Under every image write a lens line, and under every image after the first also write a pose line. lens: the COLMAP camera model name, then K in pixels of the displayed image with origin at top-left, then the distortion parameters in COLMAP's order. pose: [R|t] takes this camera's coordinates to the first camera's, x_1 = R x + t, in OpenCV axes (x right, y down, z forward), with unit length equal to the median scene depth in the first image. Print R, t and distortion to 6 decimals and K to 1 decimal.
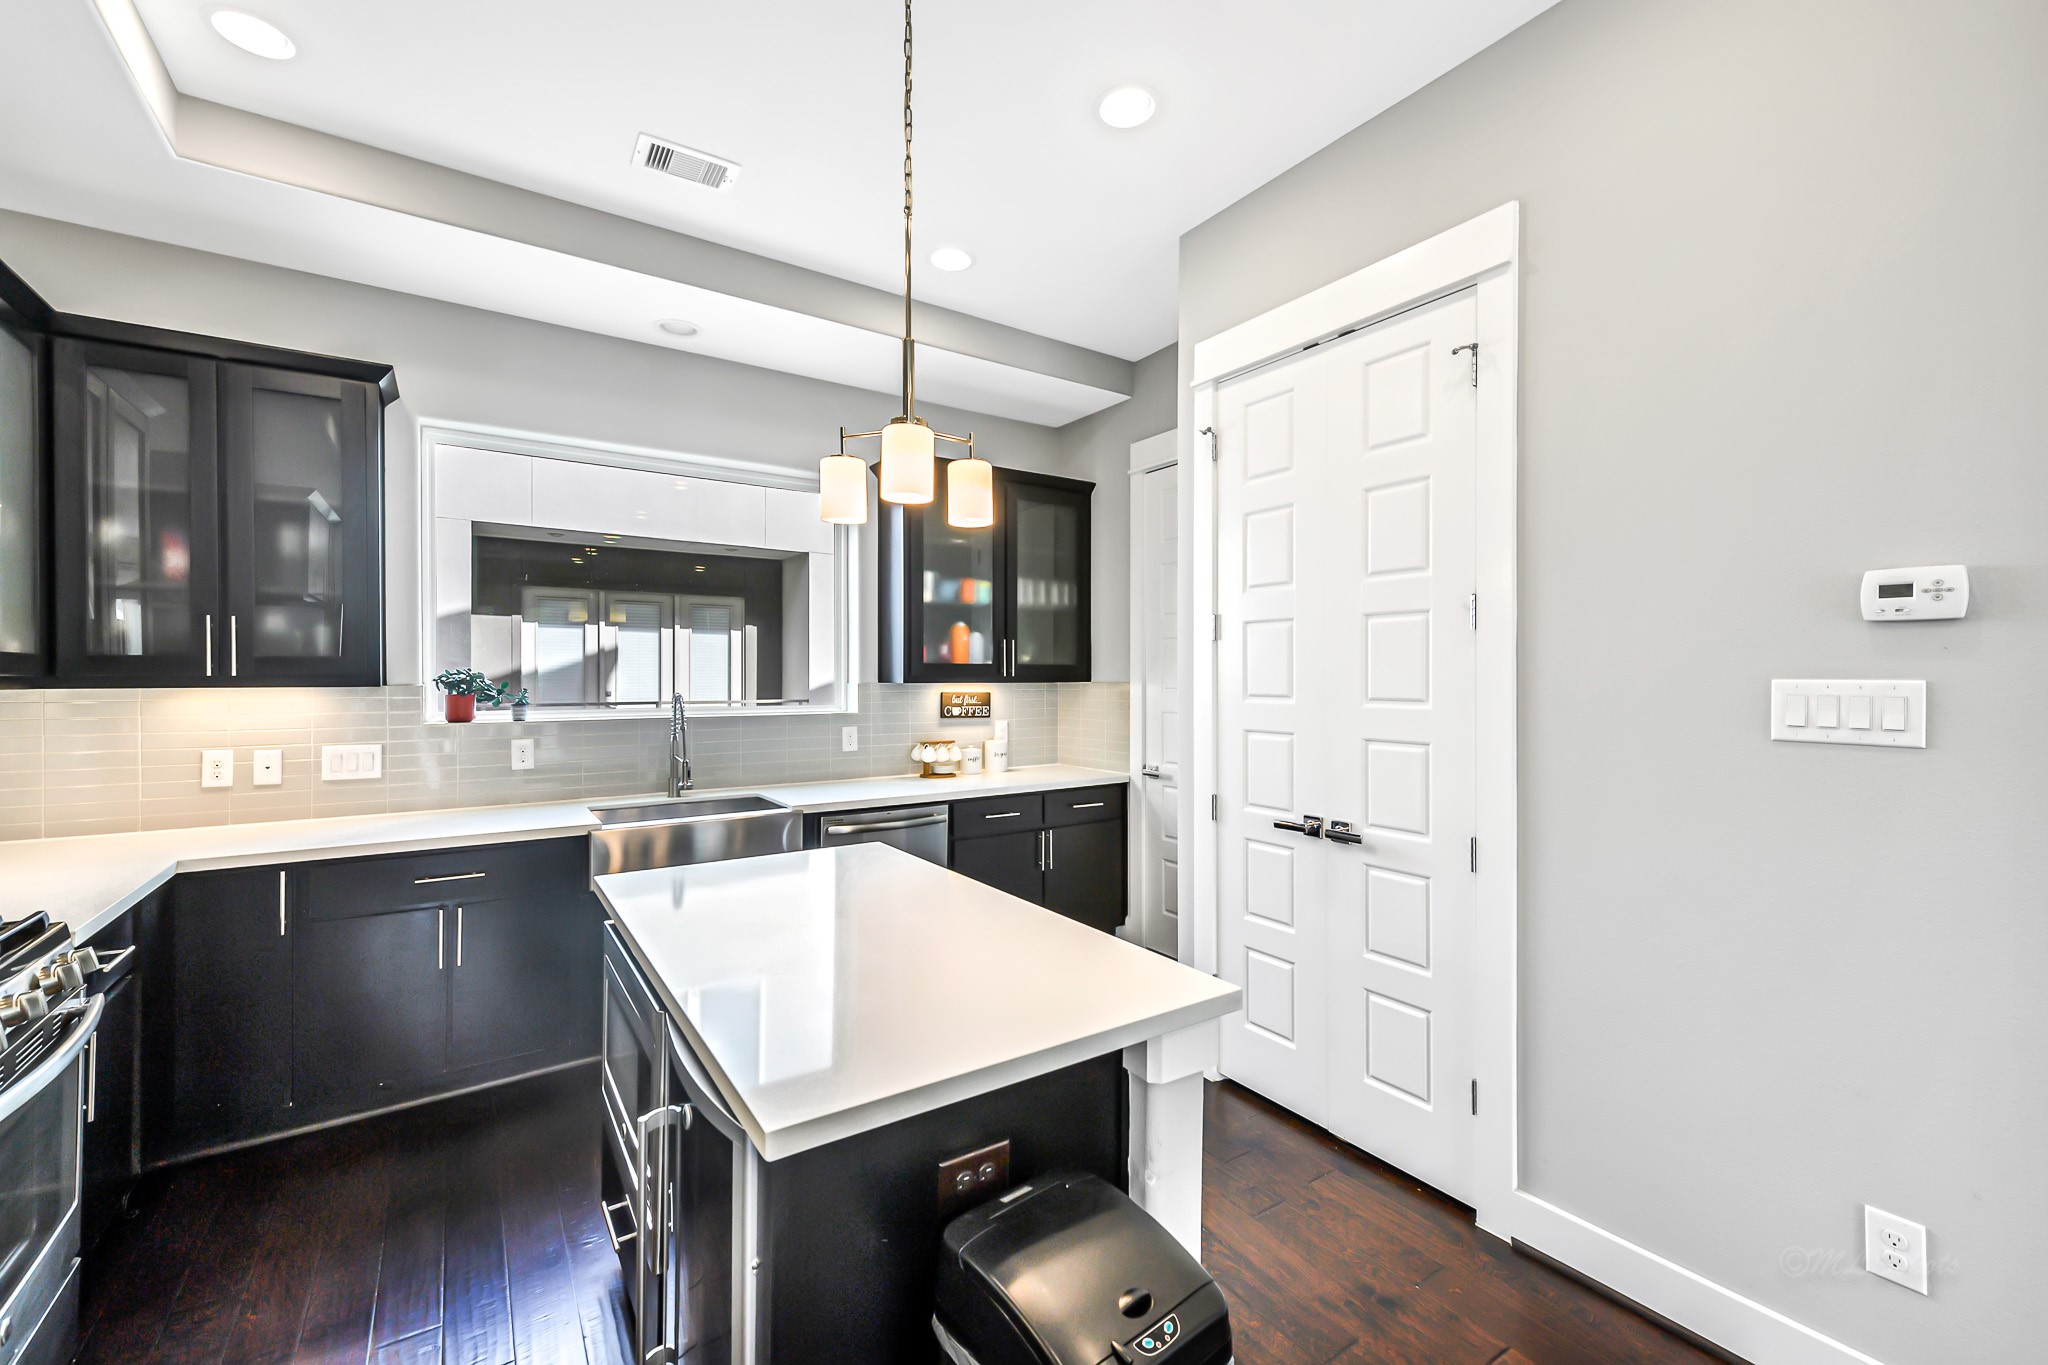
lens RADIAL K [[830.0, 0, 1026.4], [0, 830.0, 676.9], [0, 0, 1]] dist [0.000006, -0.000029]
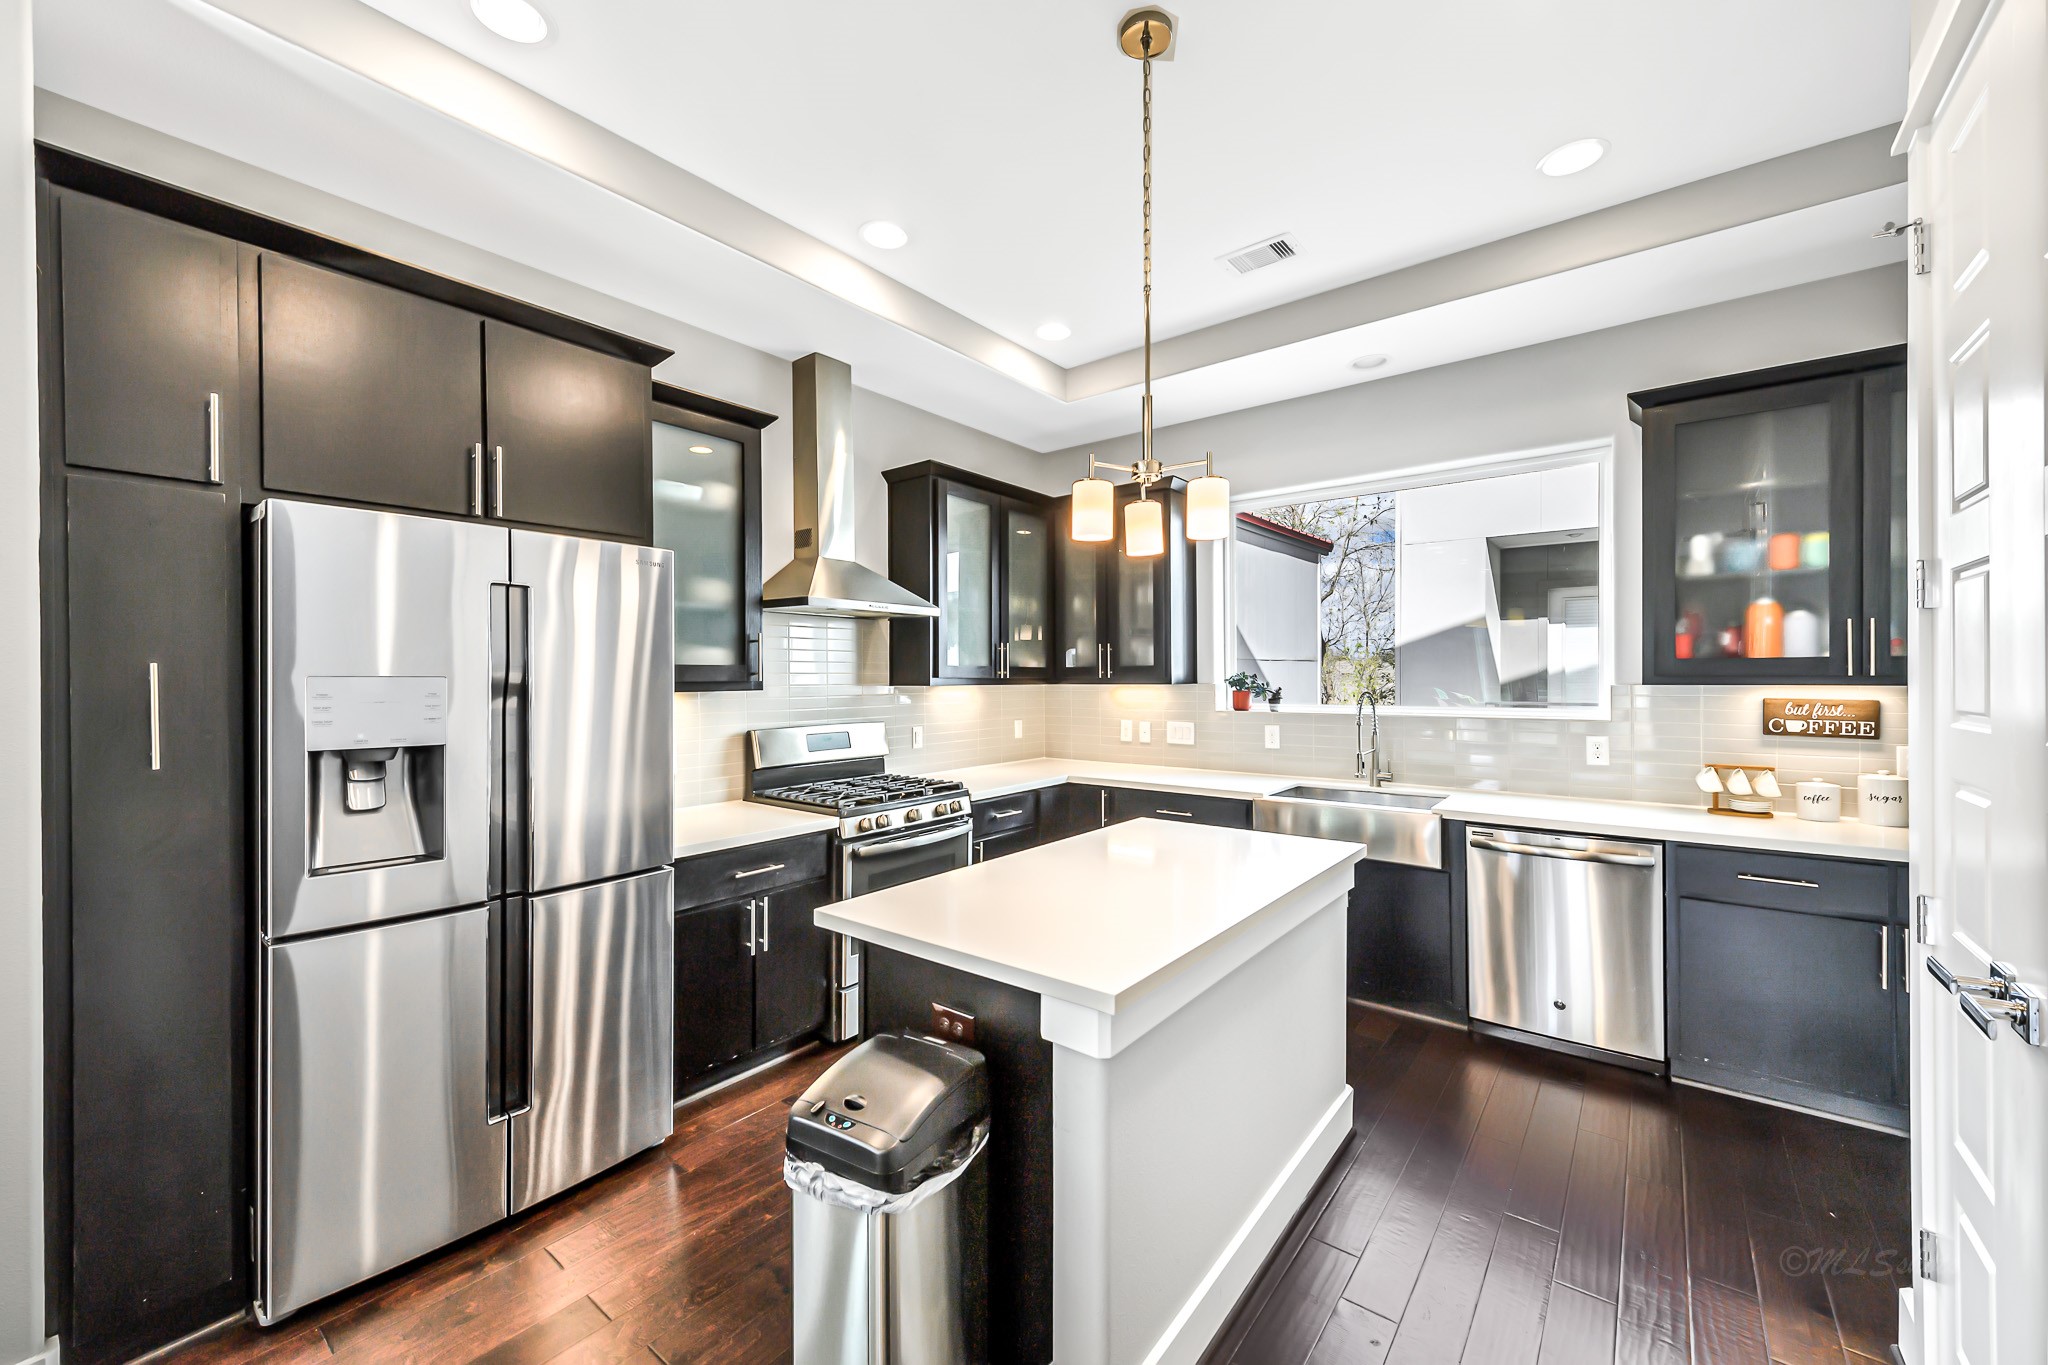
lens RADIAL K [[798.3, 0, 1034.2], [0, 798.3, 676.5], [0, 0, 1]] dist [0.000419, -0.000165]
pose [[0.300358, -0.002318, -0.953824, 0.386758], [0.003682, 0.999992, -0.001271, -0.001570], [0.953819, -0.003130, 0.300365, 0.213155]]
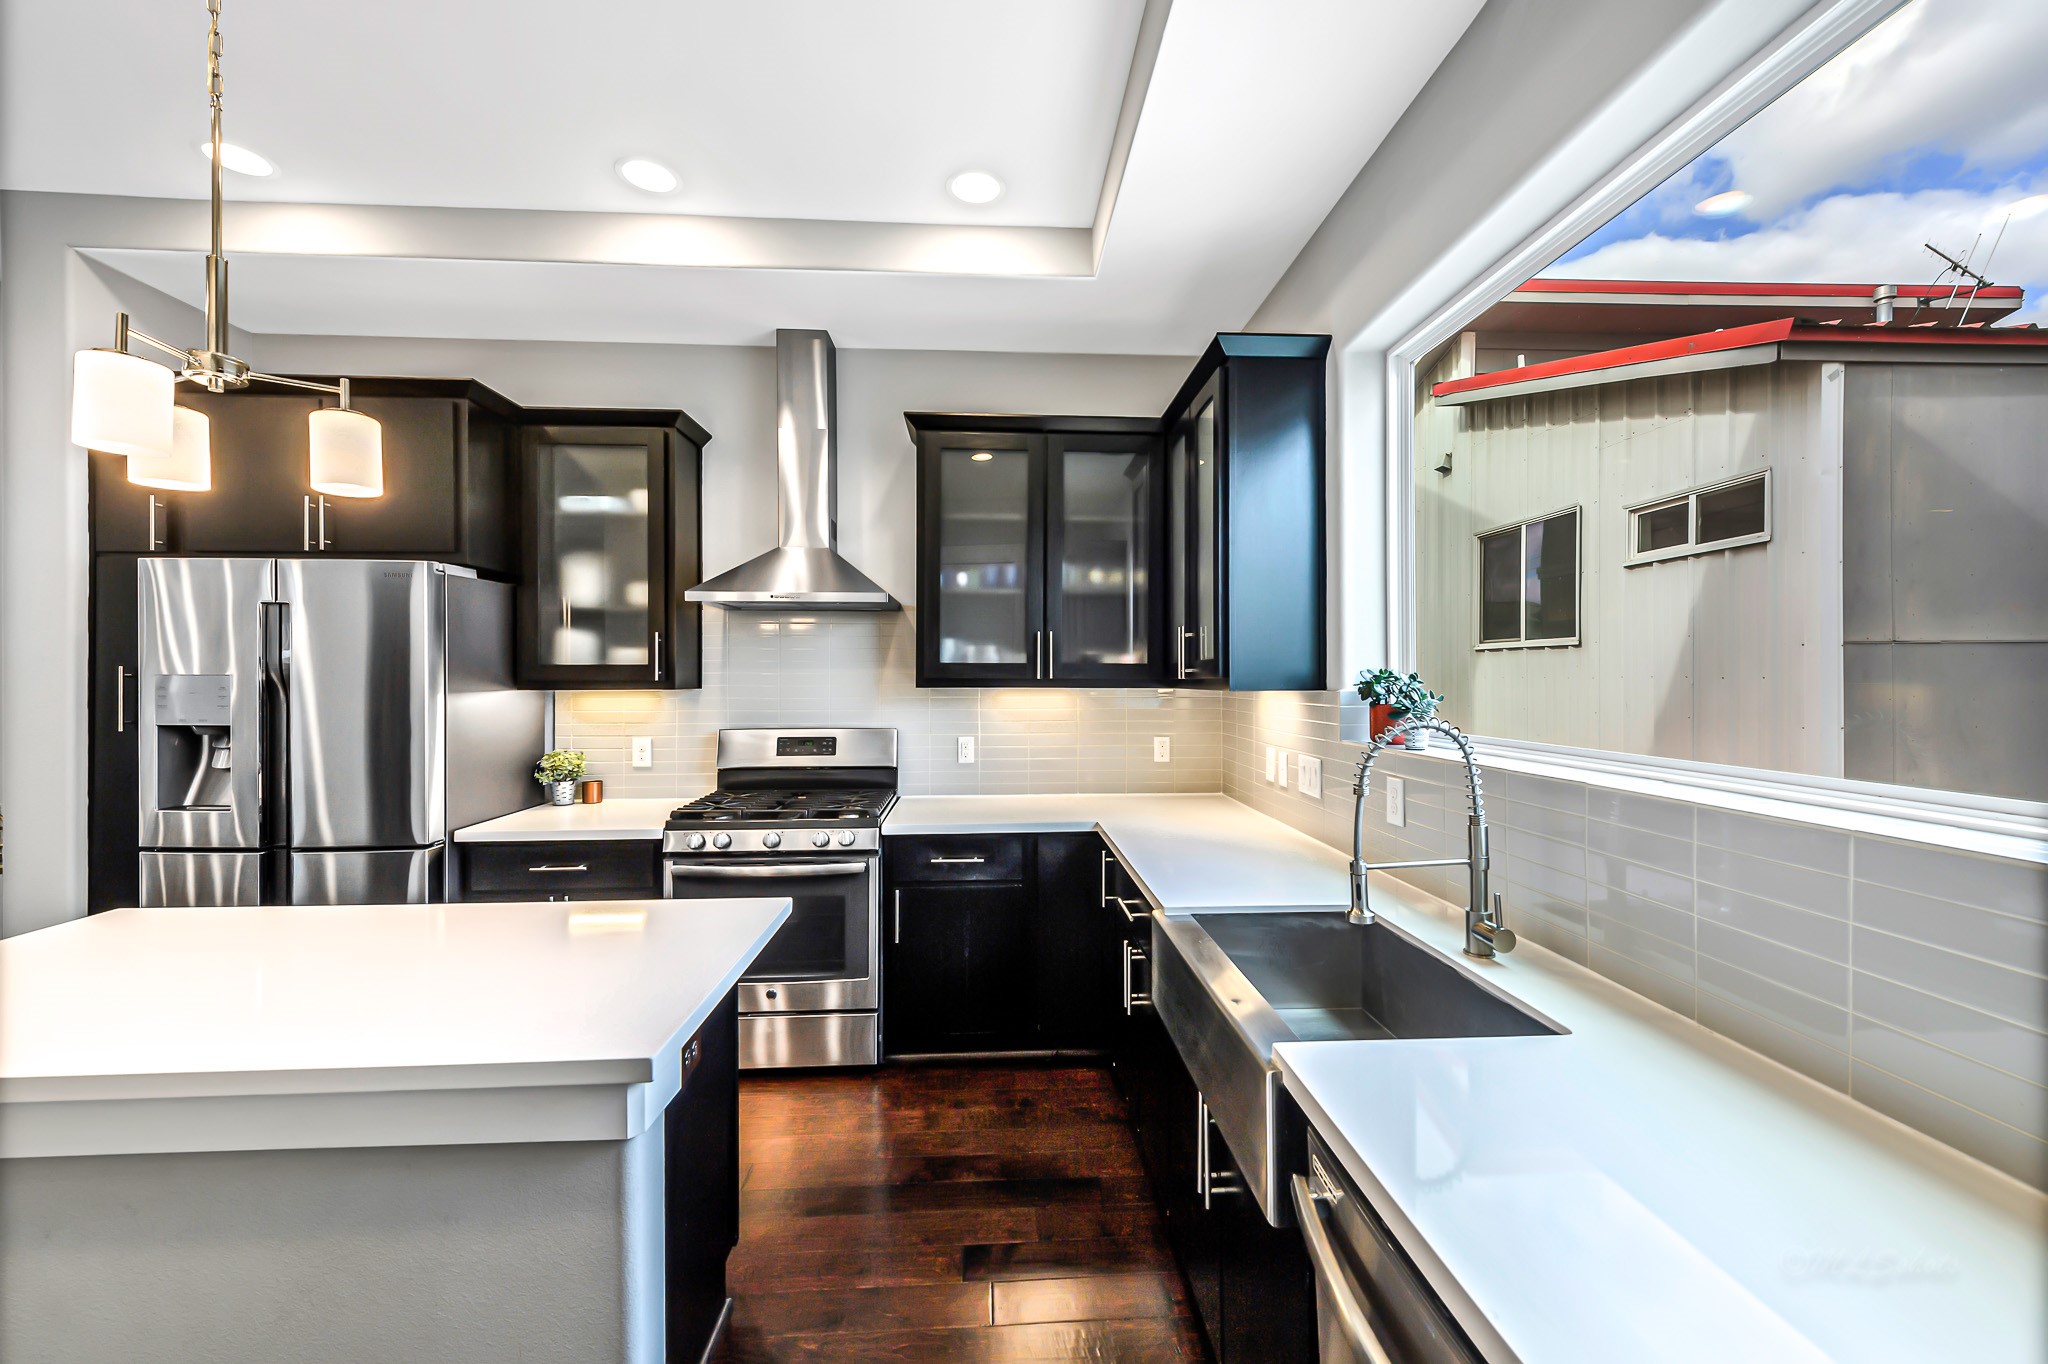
lens RADIAL K [[798.3, 0, 1029.5], [0, 798.3, 680.5], [0, 0, 1]] dist [0.000419, -0.000165]
pose [[-0.514004, 0.006482, -0.857763, 0.062139], [-0.000618, 0.999968, 0.007928, -0.005644], [0.857788, 0.004605, -0.513984, 0.864657]]
